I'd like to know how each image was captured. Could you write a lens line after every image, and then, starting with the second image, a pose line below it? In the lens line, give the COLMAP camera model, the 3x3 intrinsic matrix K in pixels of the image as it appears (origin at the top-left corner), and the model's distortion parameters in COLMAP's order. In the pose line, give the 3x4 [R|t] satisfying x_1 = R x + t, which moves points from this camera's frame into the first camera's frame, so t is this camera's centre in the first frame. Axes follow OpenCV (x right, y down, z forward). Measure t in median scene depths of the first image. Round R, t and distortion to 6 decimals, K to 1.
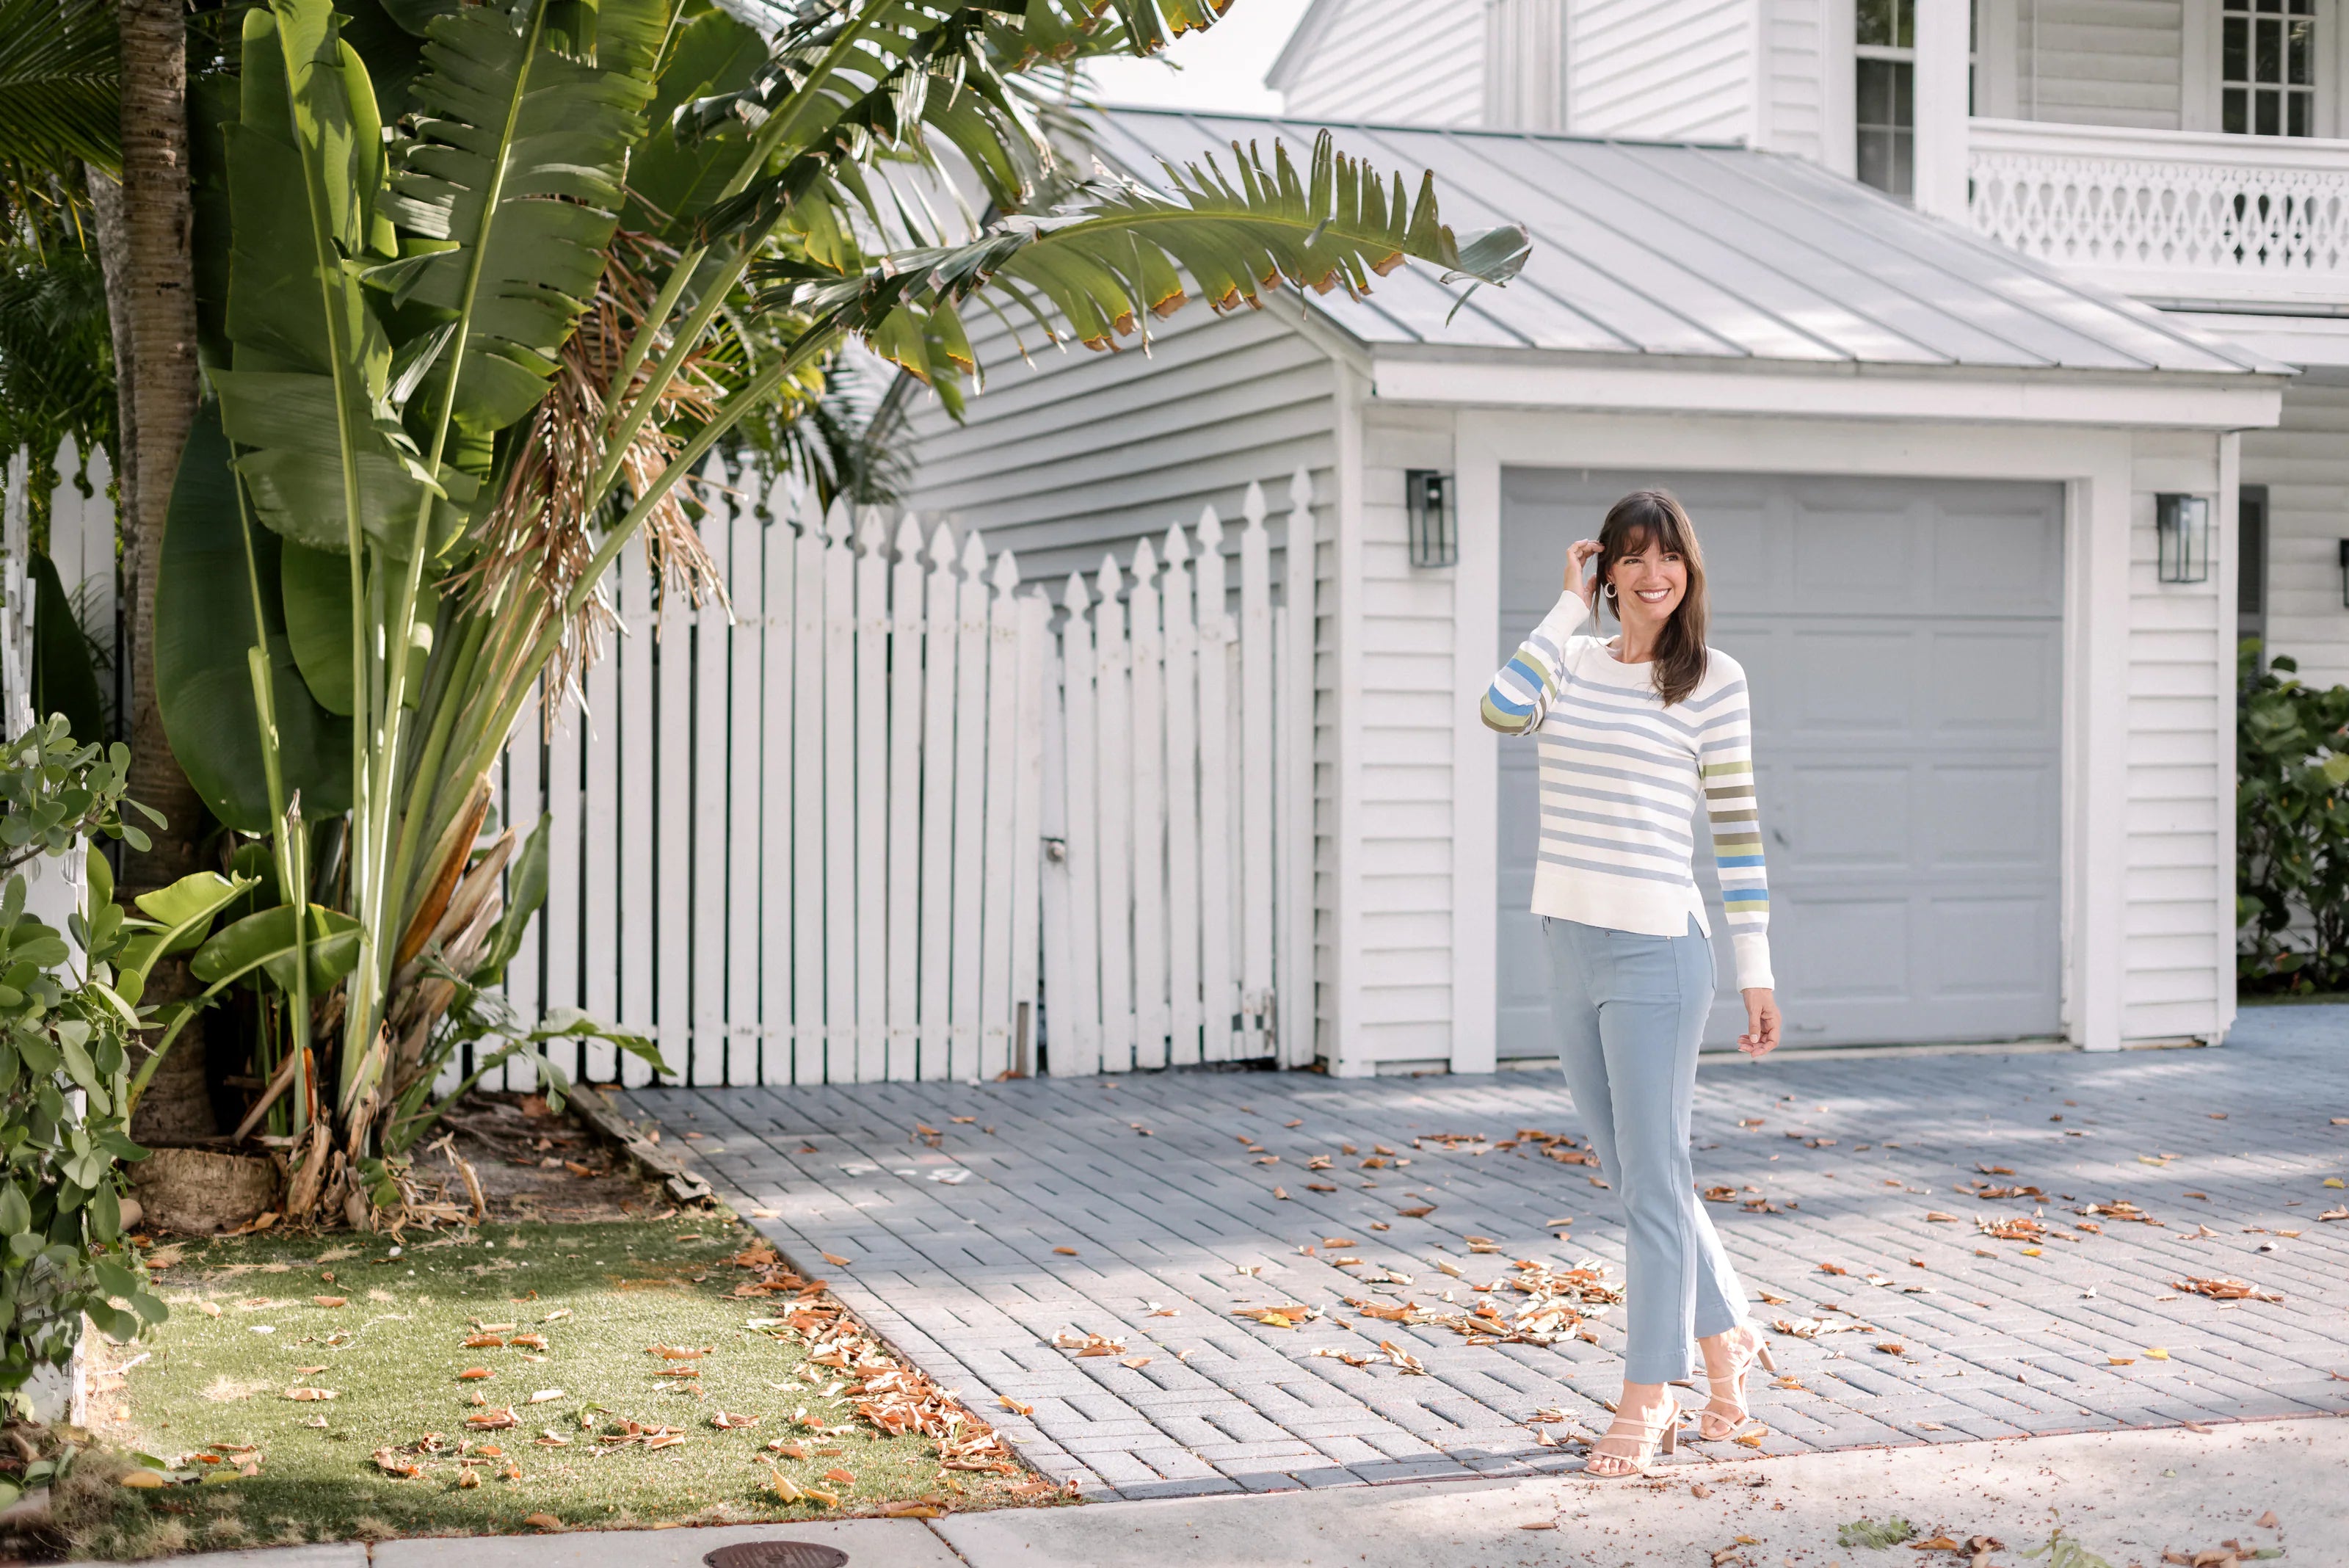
lens RADIAL K [[3329.2, 0, 1174.5], [0, 3329.2, 784.0], [0, 0, 1]] dist [0.018946, -0.014389]
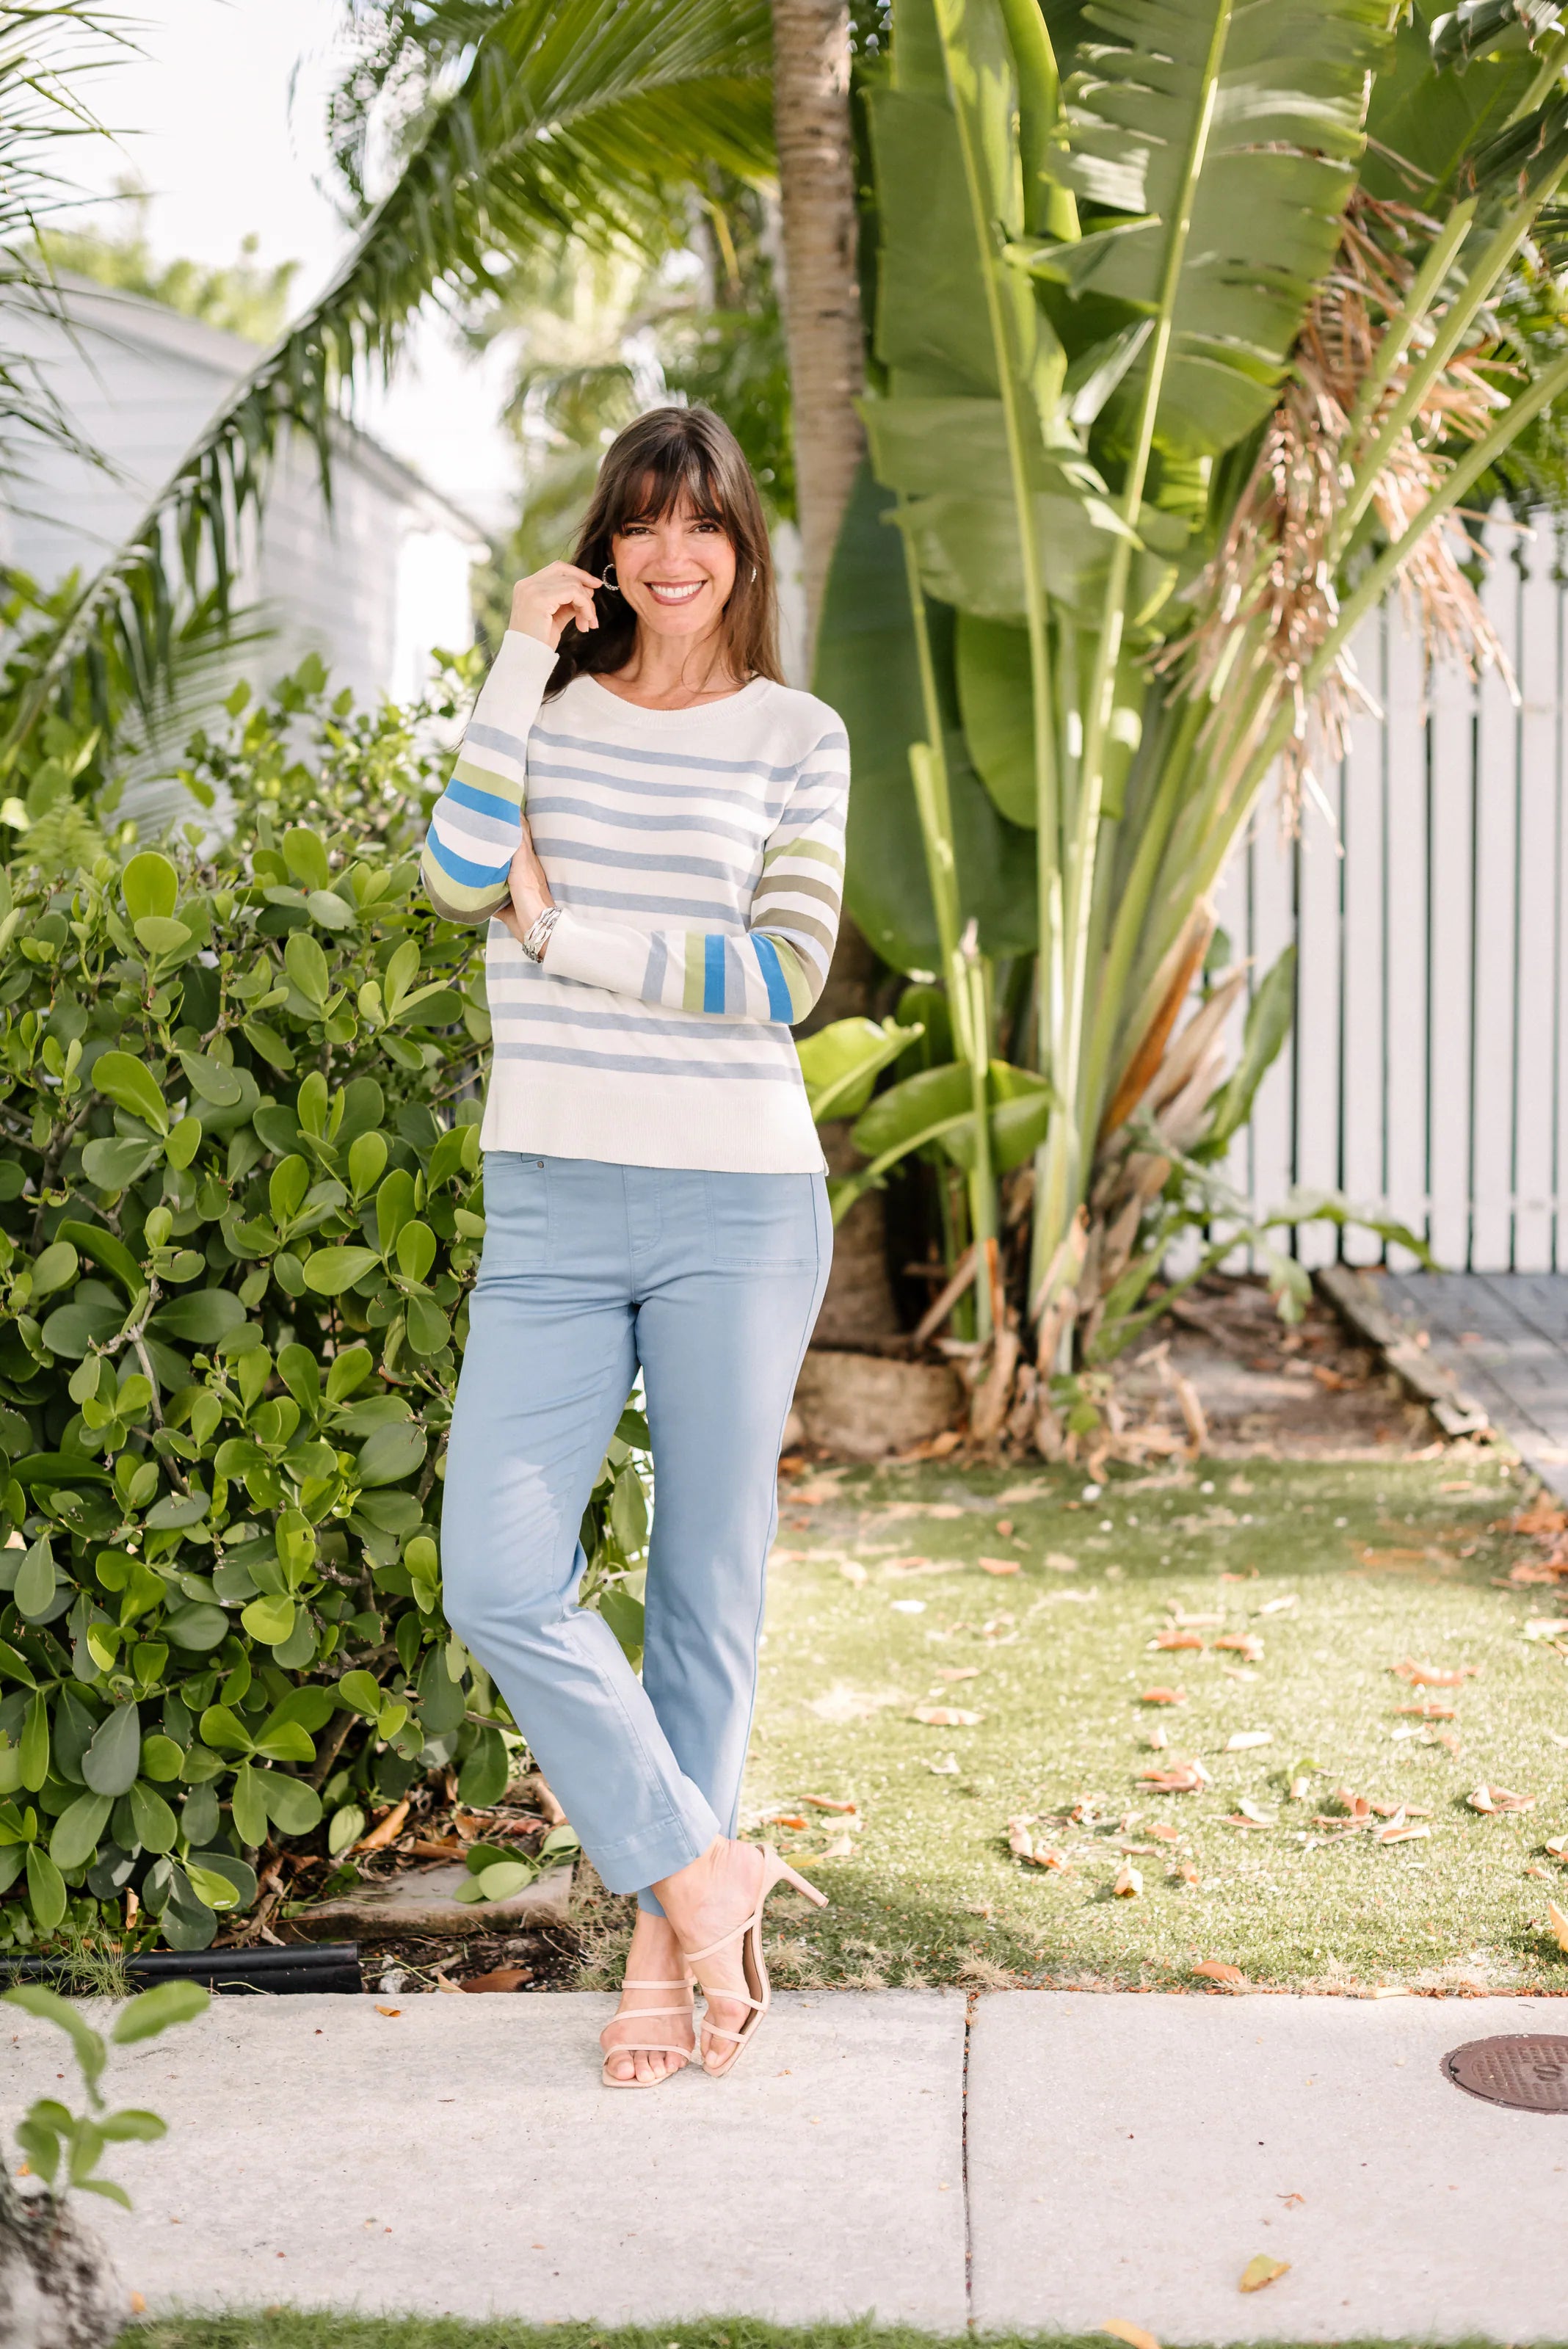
lens RADIAL K [[3311.8, 0, 784.0], [0, 3311.8, 1174.5], [0, 0, 1]] dist [-0.135141, 0.110391]
pose [[0.936781, 0.016921, -0.349507, -0.024496], [0.012234, 0.996636, 0.081043, -0.002572], [0.349702, -0.080195, 0.933422, 0.227698]]
